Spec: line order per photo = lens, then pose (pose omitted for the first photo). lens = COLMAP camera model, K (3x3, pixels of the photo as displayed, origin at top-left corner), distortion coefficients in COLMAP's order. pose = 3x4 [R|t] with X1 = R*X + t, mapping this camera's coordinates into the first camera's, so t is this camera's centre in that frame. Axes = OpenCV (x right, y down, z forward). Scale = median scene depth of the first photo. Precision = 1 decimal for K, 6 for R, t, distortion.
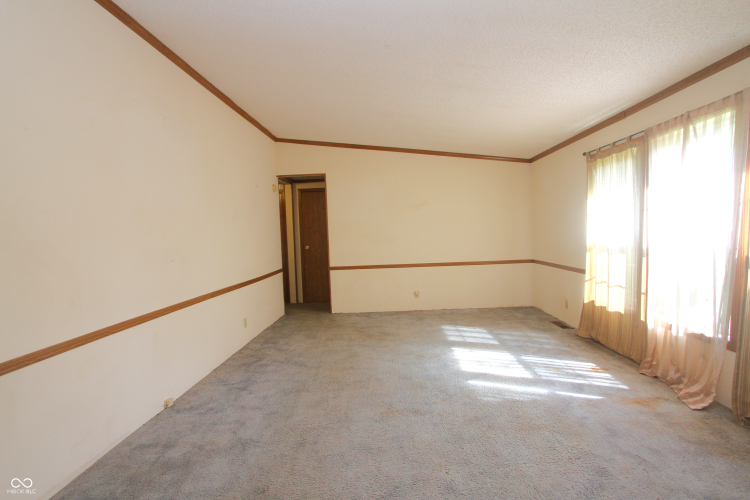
lens RADIAL K [[349.7, 0, 391.0], [0, 349.7, 249.9], [0, 0, 1]] dist [-0.000189, 0.000032]
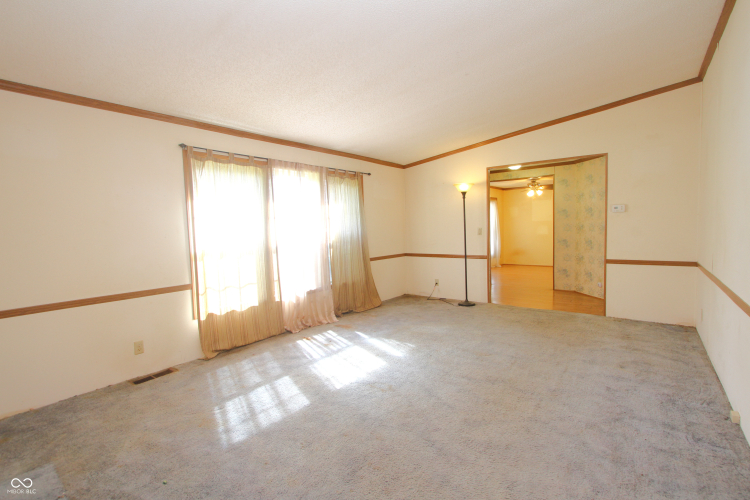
lens RADIAL K [[349.7, 0, 391.0], [0, 349.7, 249.9], [0, 0, 1]] dist [-0.000189, 0.000032]
pose [[-0.809553, 0.017513, 0.586785, -0.391824], [0.083706, 0.992785, 0.085853, -0.066151], [-0.581048, 0.118620, -0.805179, 1.689719]]
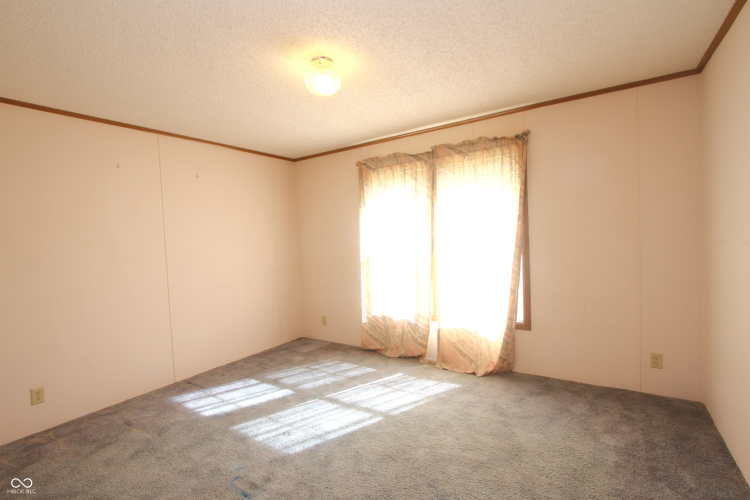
lens RADIAL K [[349.7, 0, 391.0], [0, 349.7, 249.9], [0, 0, 1]] dist [-0.000189, 0.000032]
pose [[0.487811, 0.042465, 0.871916, -0.291039], [0.057194, 0.995115, -0.080463, 0.057163], [-0.871074, 0.089120, 0.482999, 0.556127]]
